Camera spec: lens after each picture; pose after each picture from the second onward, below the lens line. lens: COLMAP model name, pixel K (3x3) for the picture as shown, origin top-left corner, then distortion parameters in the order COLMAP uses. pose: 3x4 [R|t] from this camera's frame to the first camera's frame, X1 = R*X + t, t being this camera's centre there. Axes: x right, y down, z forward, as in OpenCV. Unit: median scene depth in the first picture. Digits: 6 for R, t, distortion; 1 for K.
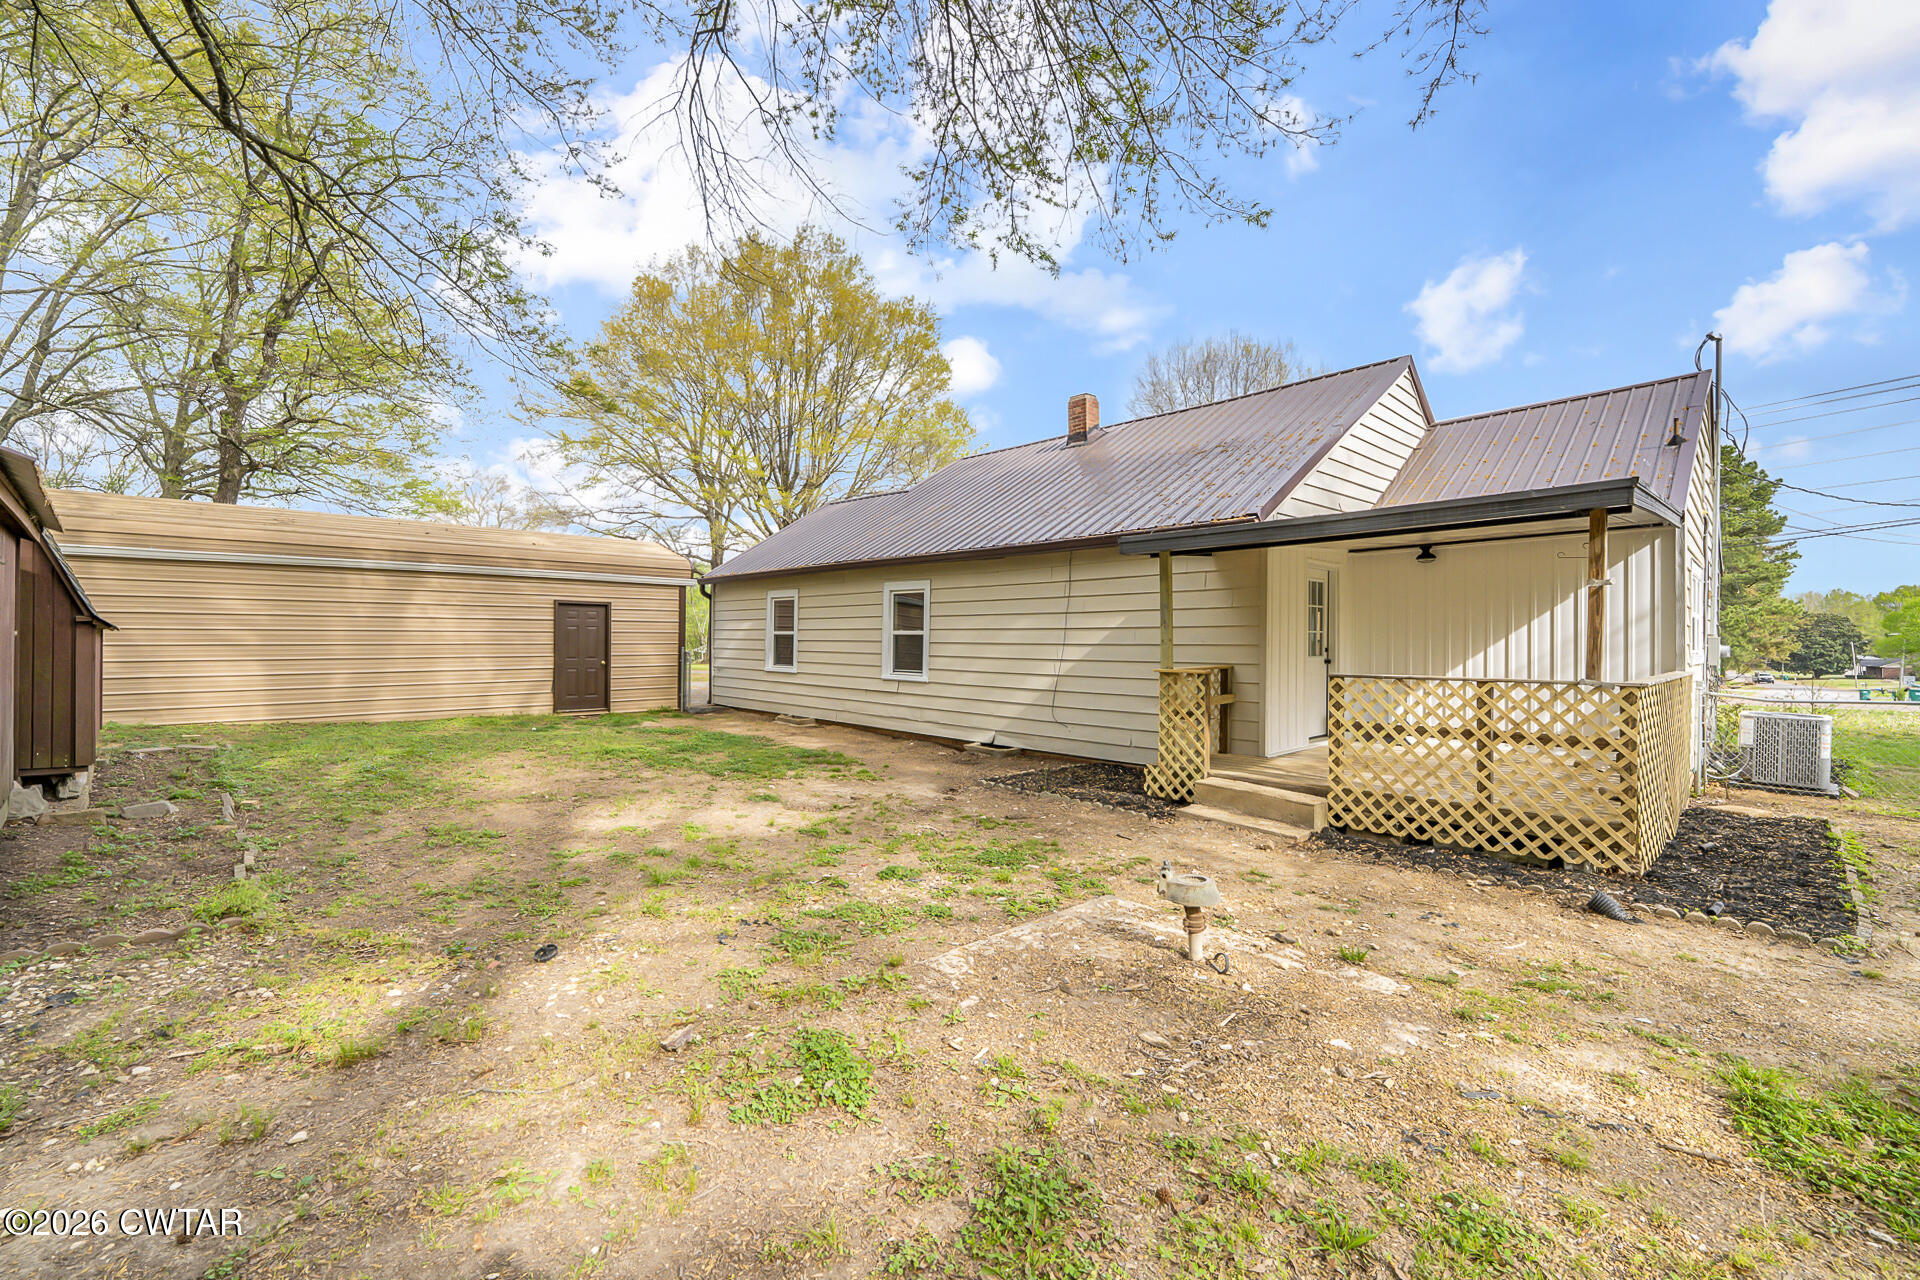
lens RADIAL K [[784.3, 0, 960.1], [0, 784.3, 646.0], [0, 0, 1]] dist [-0.004739, -0.002514]
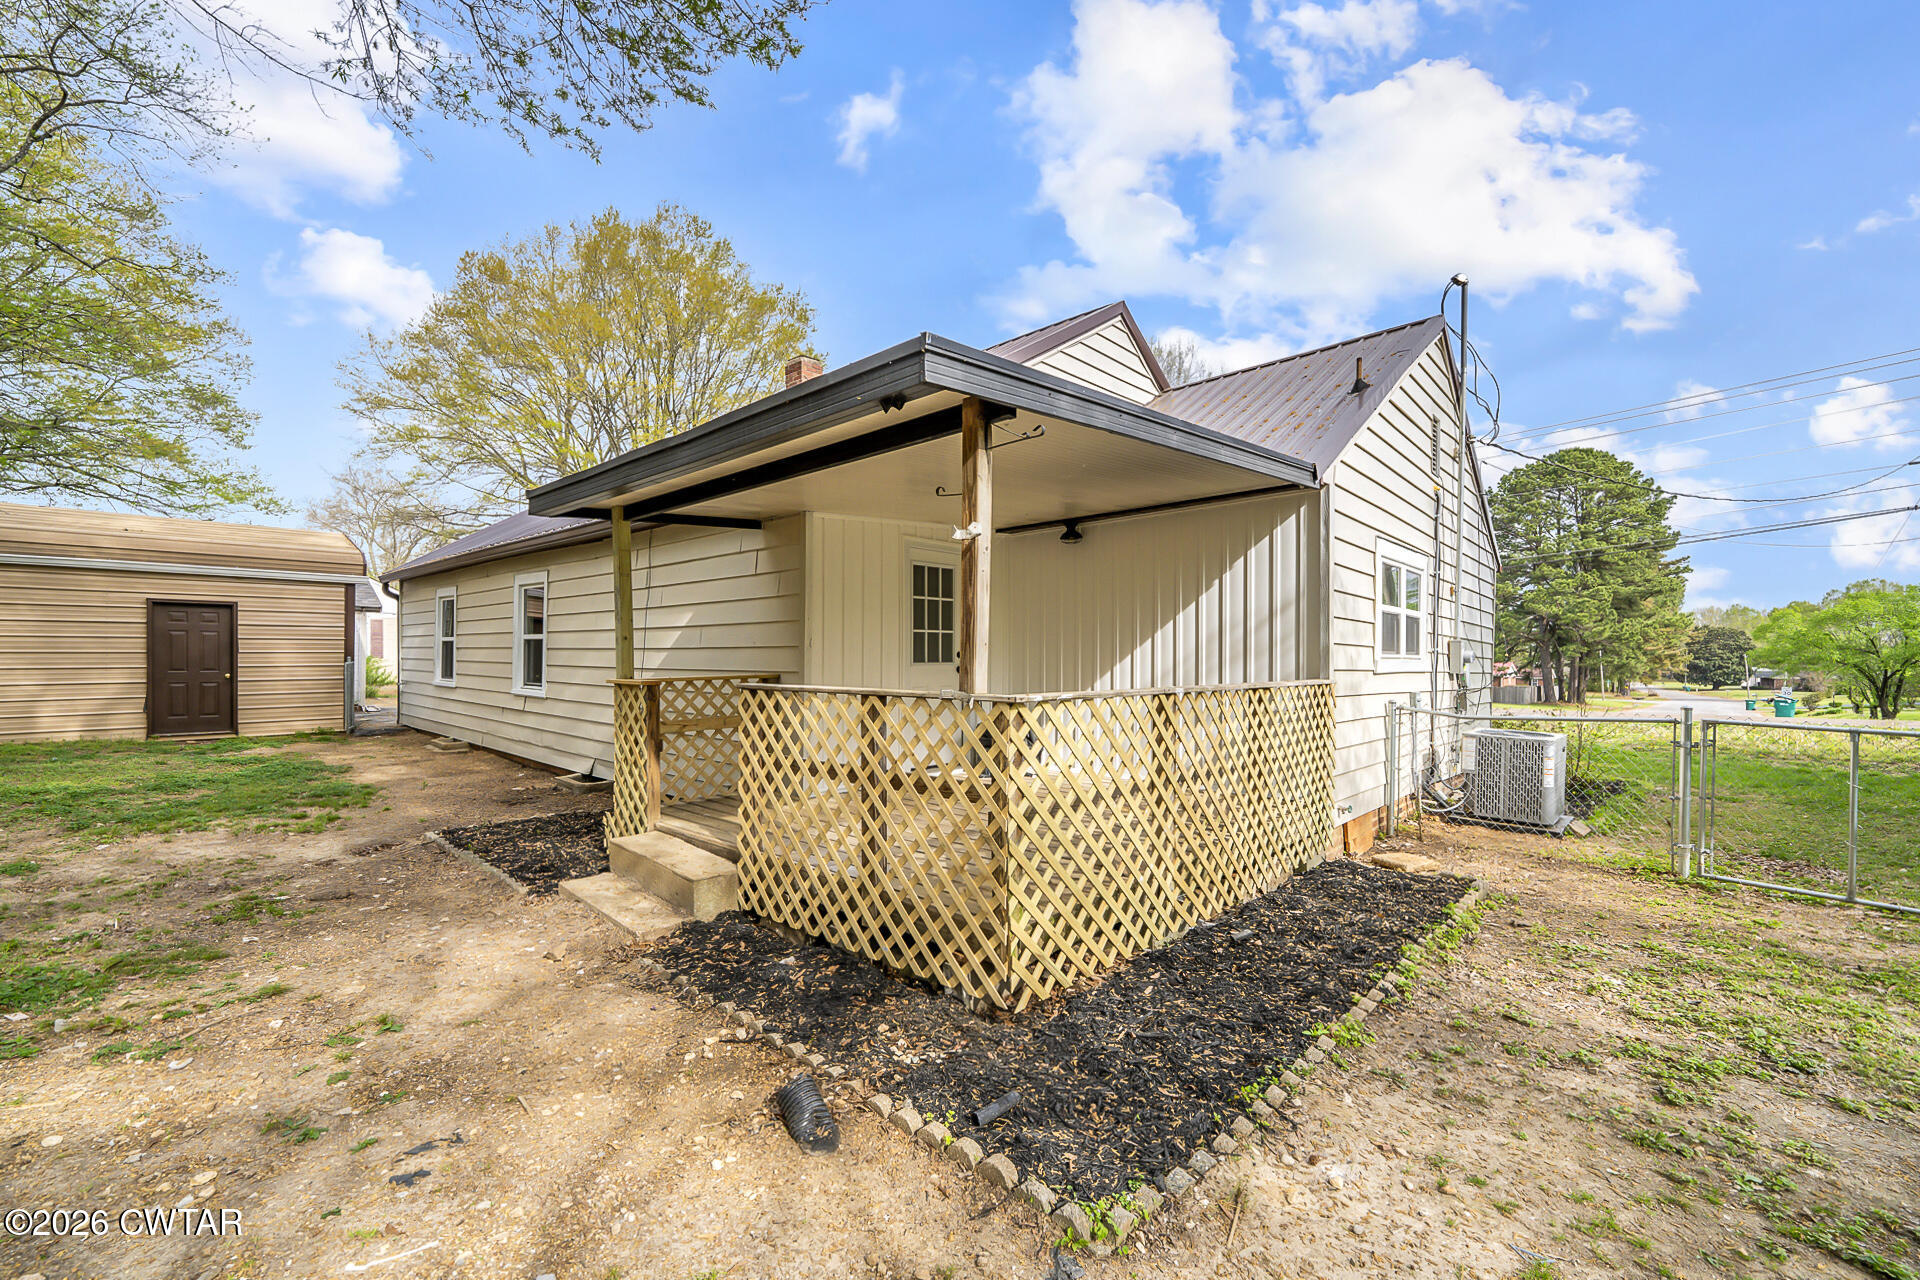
lens RADIAL K [[784.3, 0, 971.1], [0, 784.3, 665.2], [0, 0, 1]] dist [-0.004739, -0.002514]
pose [[0.997947, -0.002206, 0.064005, 0.283714], [0.001811, 0.999979, 0.006220, 0.006861], [-0.064017, -0.006091, 0.997930, 0.140267]]
